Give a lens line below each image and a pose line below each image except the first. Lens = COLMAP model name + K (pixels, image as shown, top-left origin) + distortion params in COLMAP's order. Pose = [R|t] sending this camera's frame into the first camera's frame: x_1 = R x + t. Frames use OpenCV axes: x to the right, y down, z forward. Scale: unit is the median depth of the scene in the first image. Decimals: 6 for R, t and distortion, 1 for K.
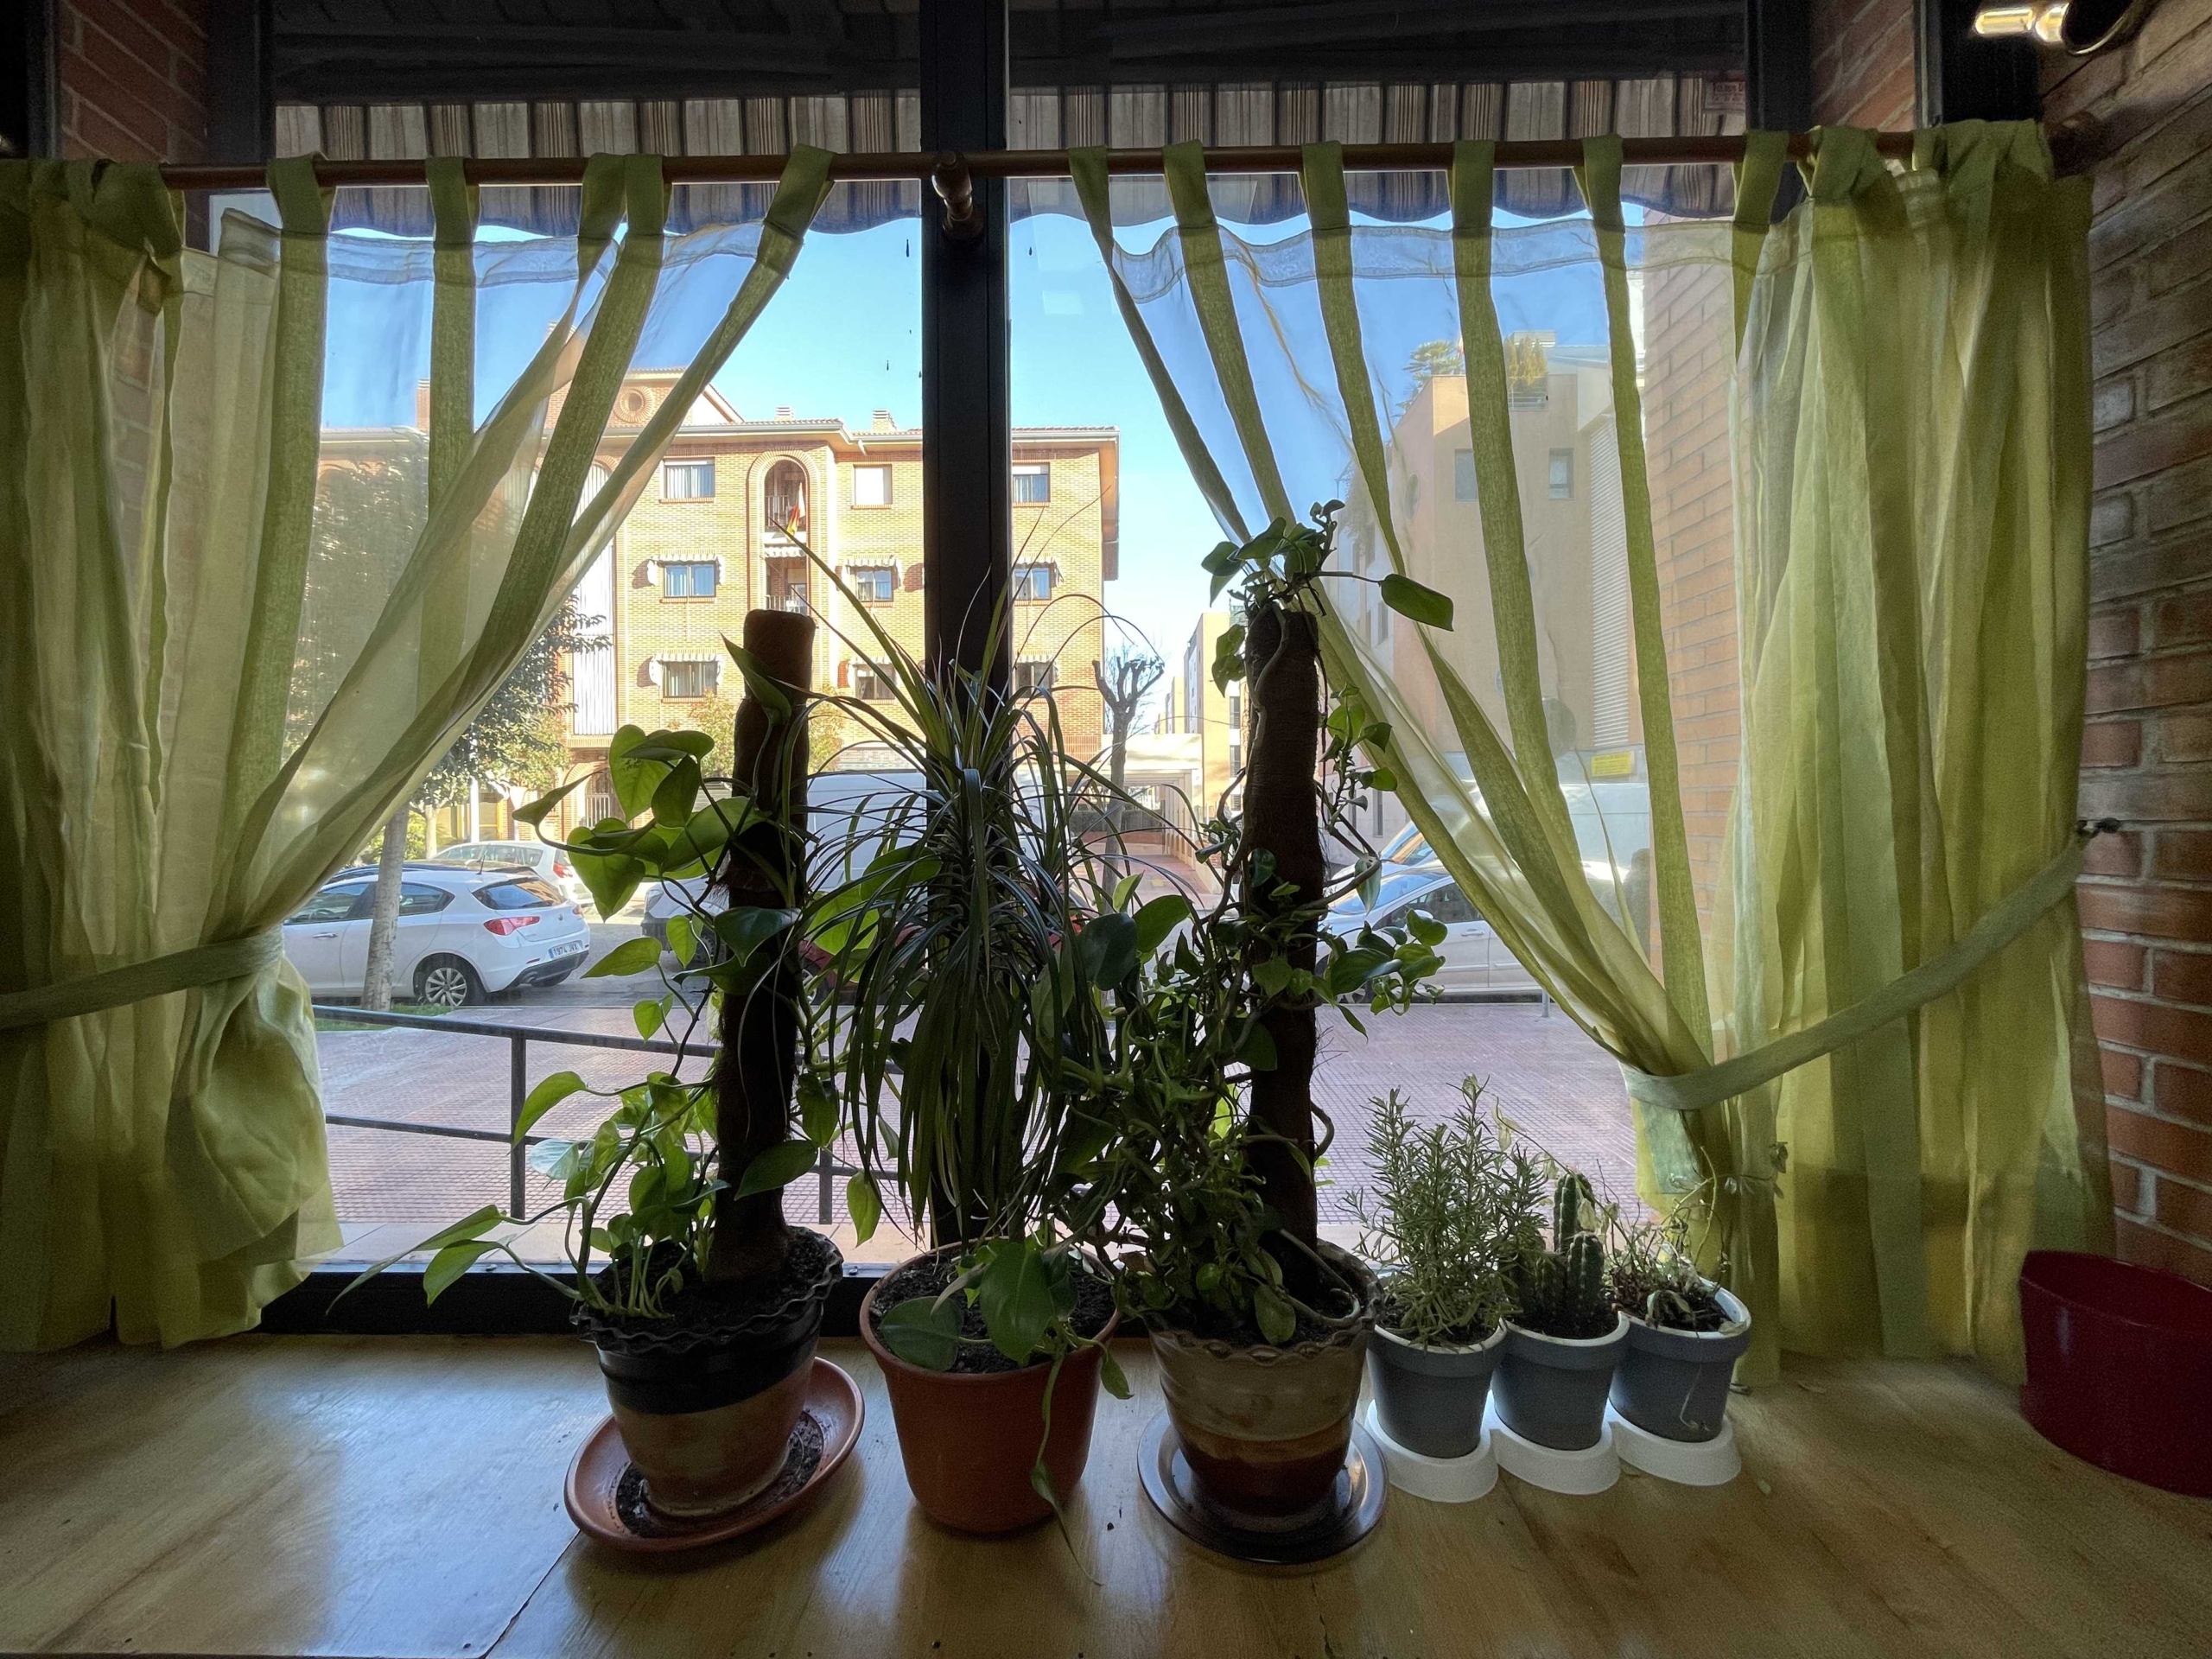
lens RADIAL K [[895.3, 0, 1102.0], [0, 895.3, 818.4], [0, 0, 1]] dist [0.000680, -0.000219]
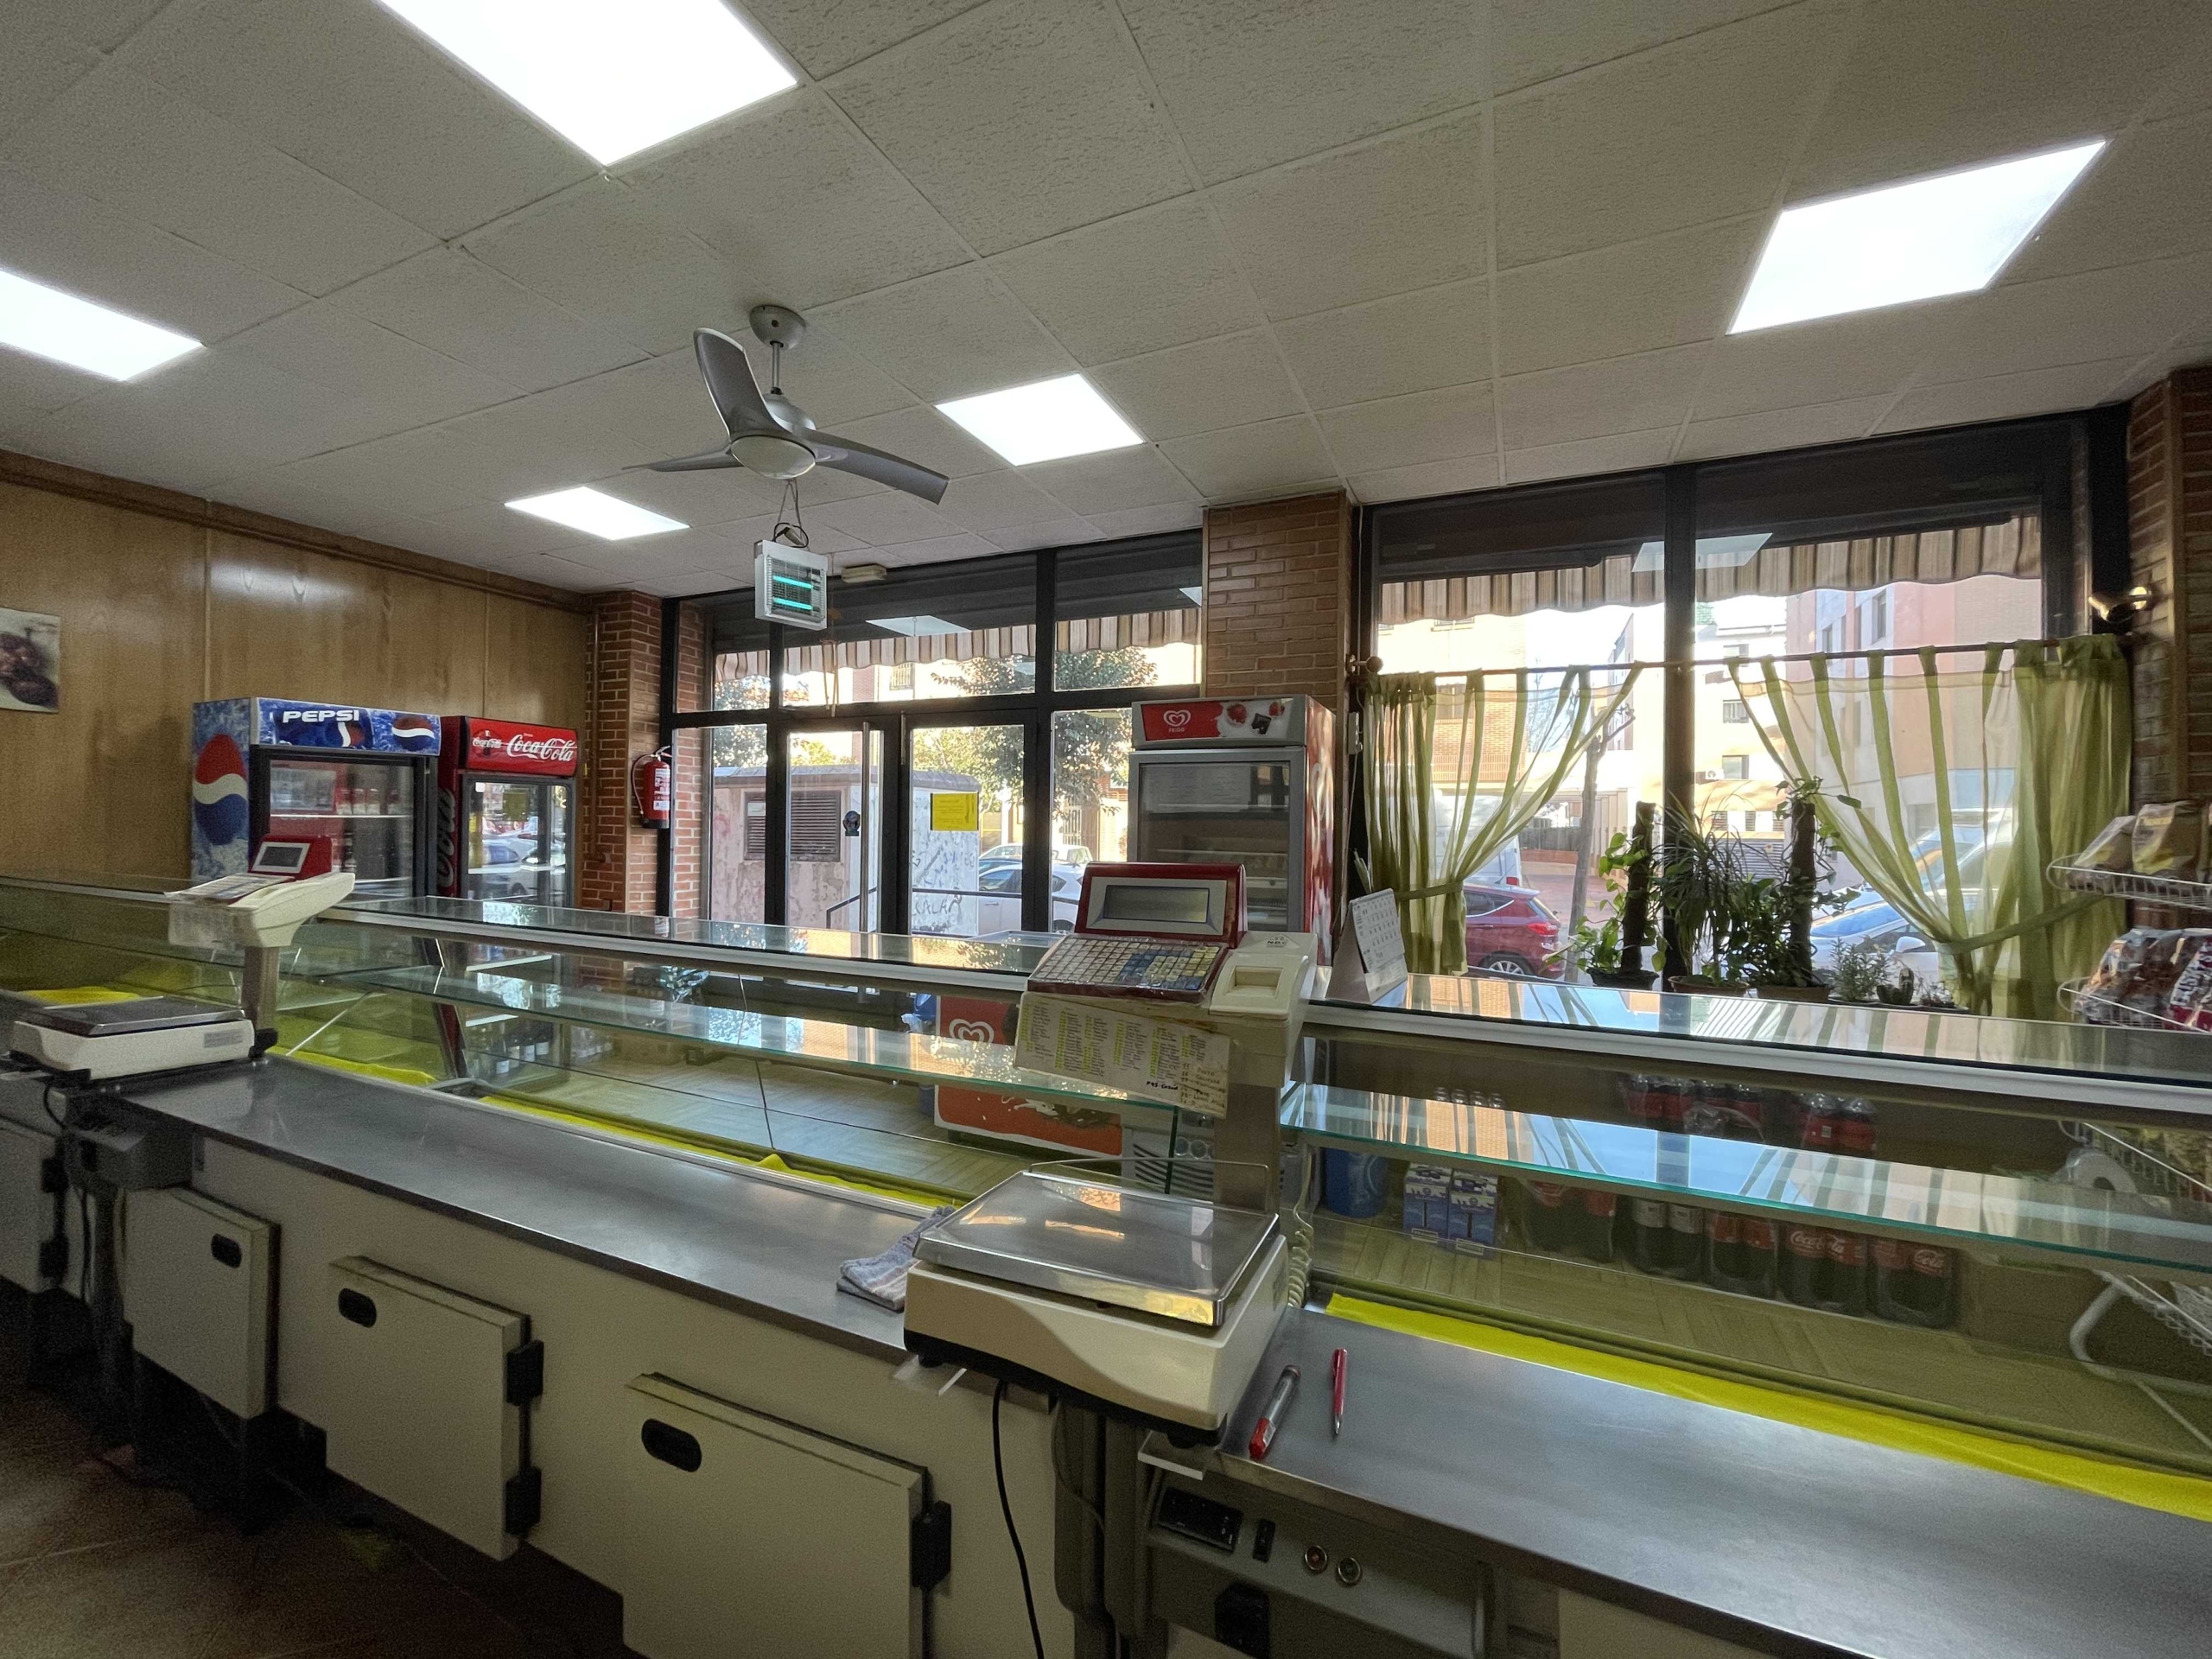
lens RADIAL K [[895.3, 0, 1102.0], [0, 895.3, 818.4], [0, 0, 1]] dist [0.000680, -0.000219]
pose [[0.911034, 0.015839, -0.412027, -0.865734], [-0.023930, 0.999609, -0.014485, -0.042192], [0.411637, 0.023056, 0.911056, -3.384760]]
